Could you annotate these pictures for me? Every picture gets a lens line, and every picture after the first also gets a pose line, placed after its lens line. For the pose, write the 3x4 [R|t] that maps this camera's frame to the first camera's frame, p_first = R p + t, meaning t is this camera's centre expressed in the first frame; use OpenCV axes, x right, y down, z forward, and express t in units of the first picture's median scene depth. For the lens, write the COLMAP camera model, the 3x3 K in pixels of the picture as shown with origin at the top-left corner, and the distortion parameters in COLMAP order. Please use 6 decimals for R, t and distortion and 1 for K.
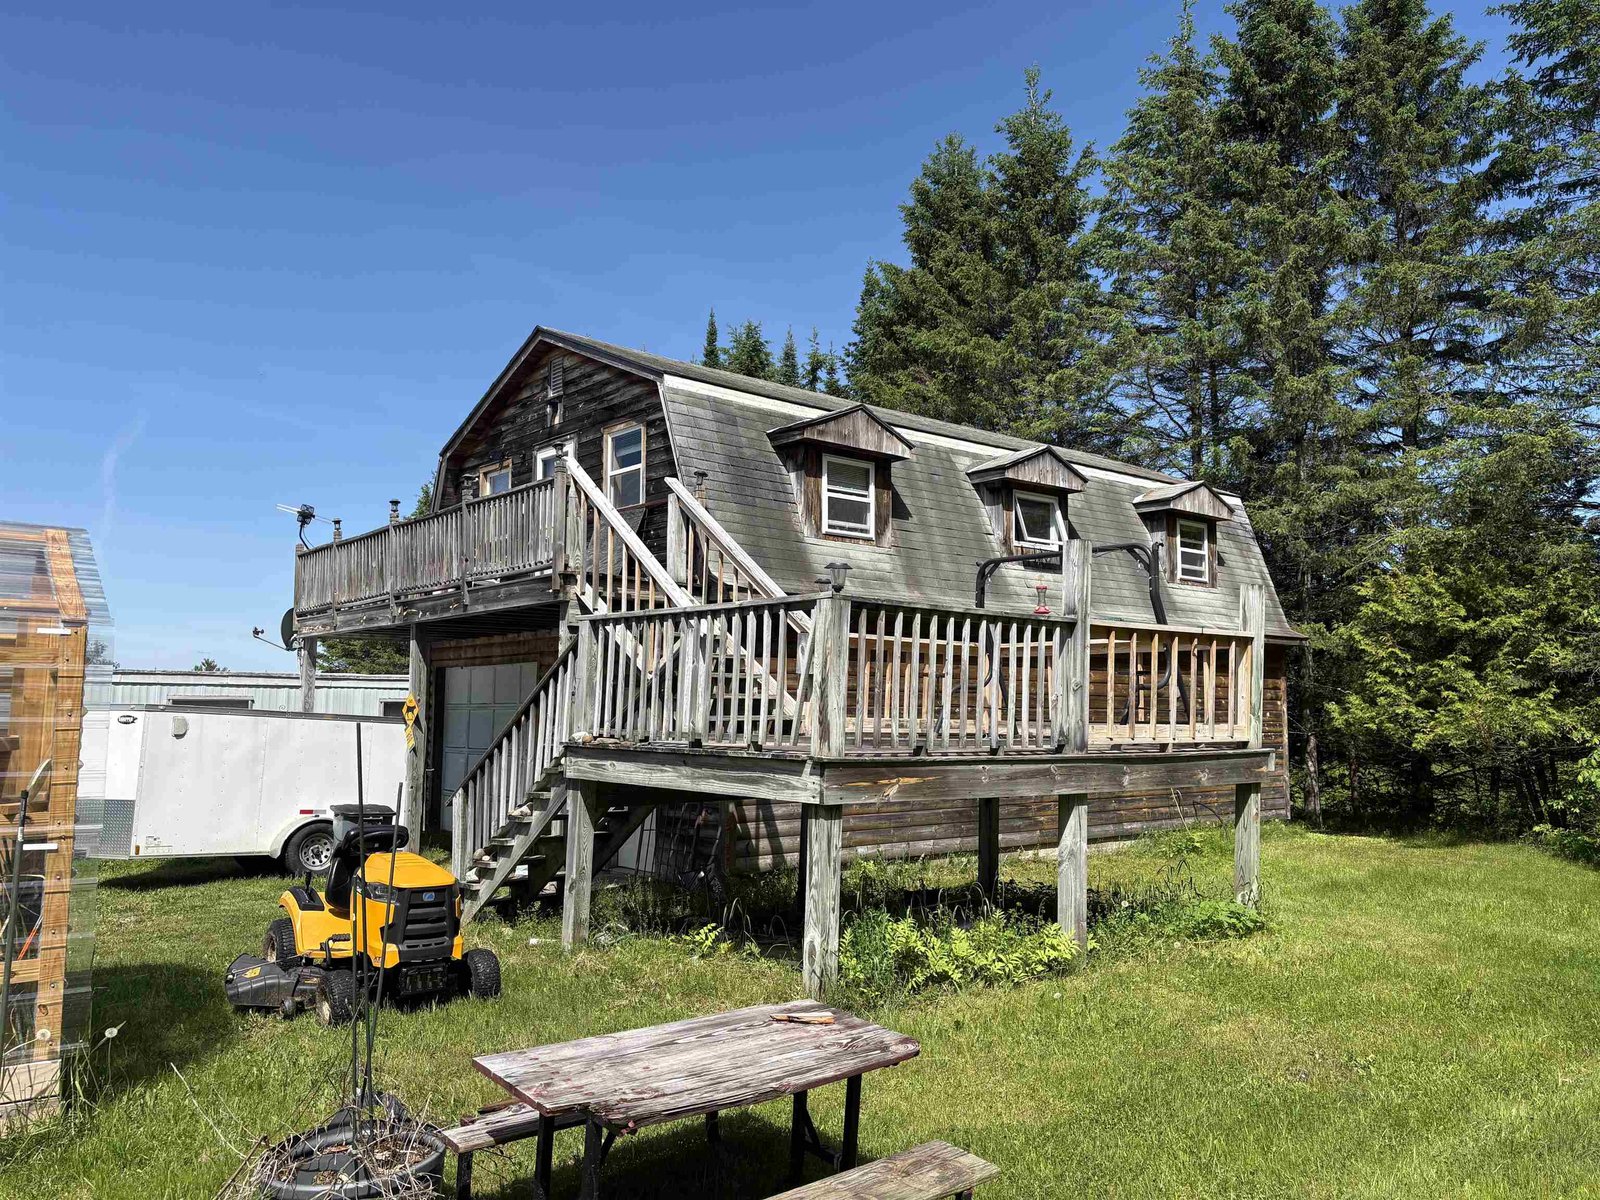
lens RADIAL K [[1222.2, 0, 804.3], [0, 1222.2, 611.1], [0, 0, 1]] dist [0.043781, -0.027144]
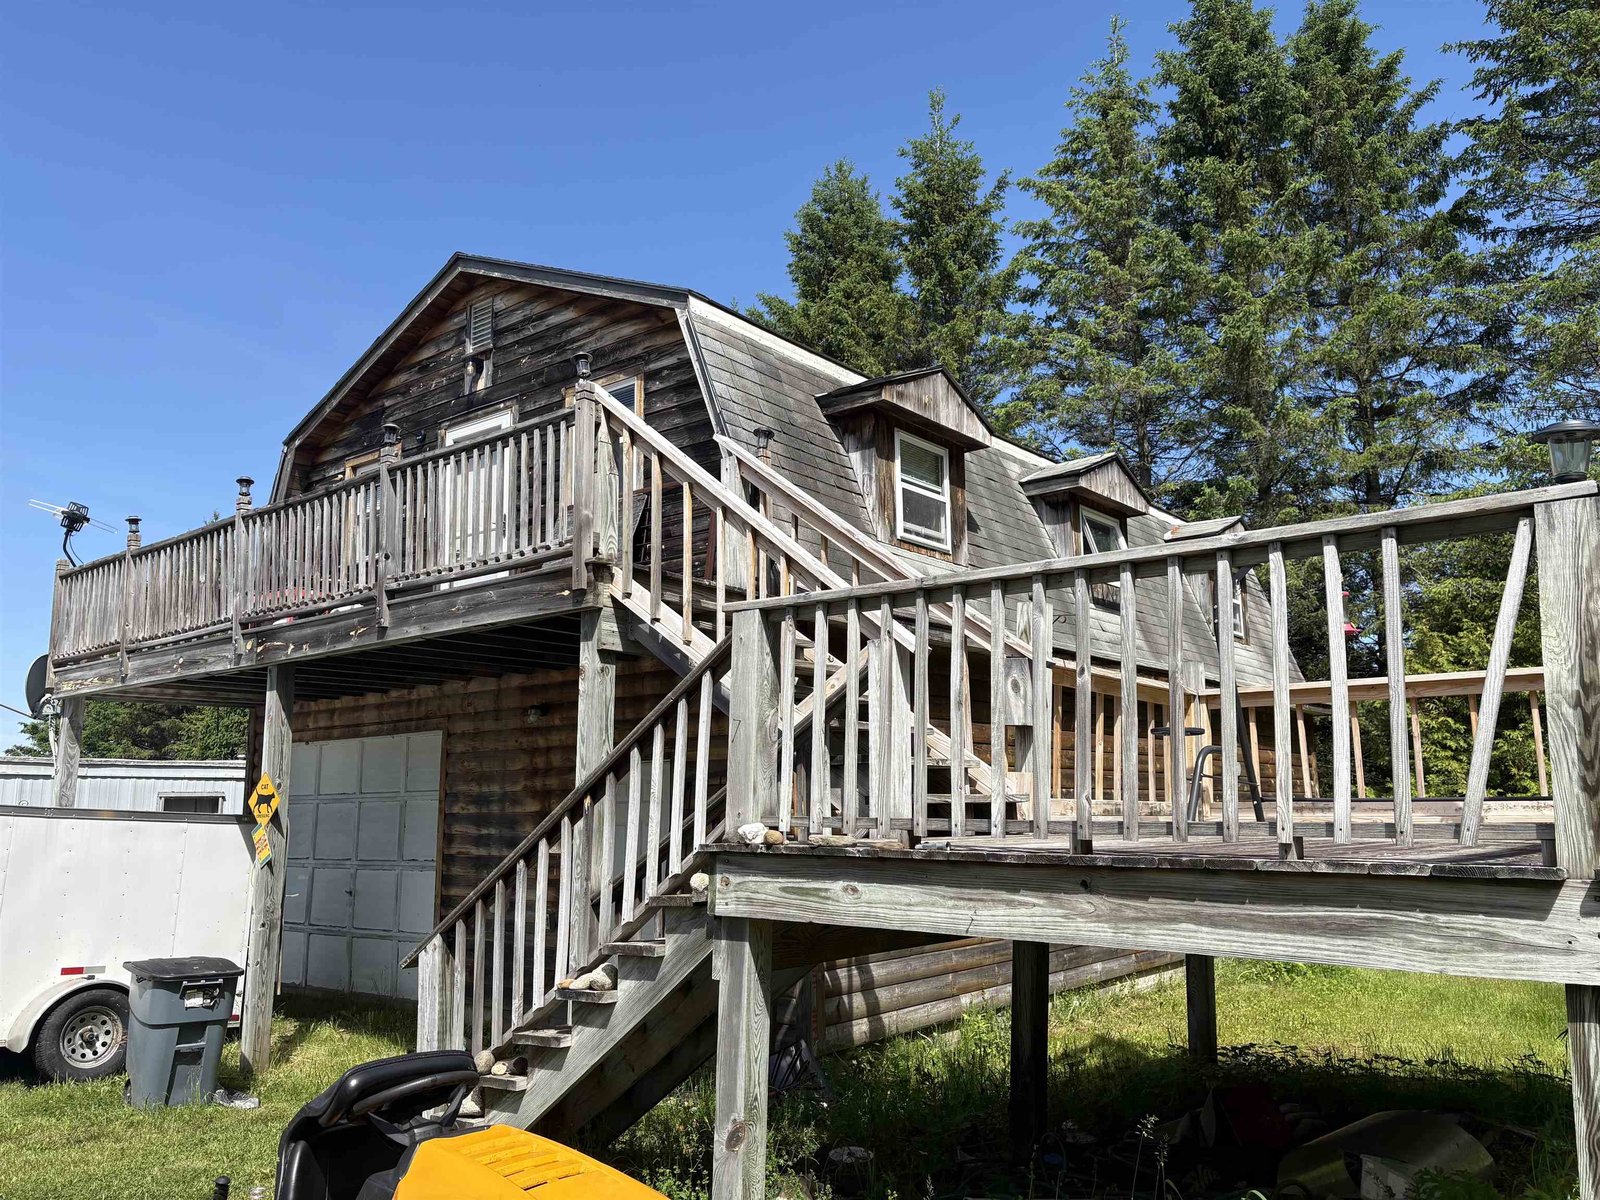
lens RADIAL K [[1222.2, 0, 785.0], [0, 1222.2, 602.8], [0, 0, 1]] dist [0.043781, -0.027144]
pose [[0.983637, 0.016527, 0.179401, -0.163877], [-0.001105, 0.996318, -0.085727, 0.031484], [-0.180157, 0.084126, 0.980034, 0.304572]]
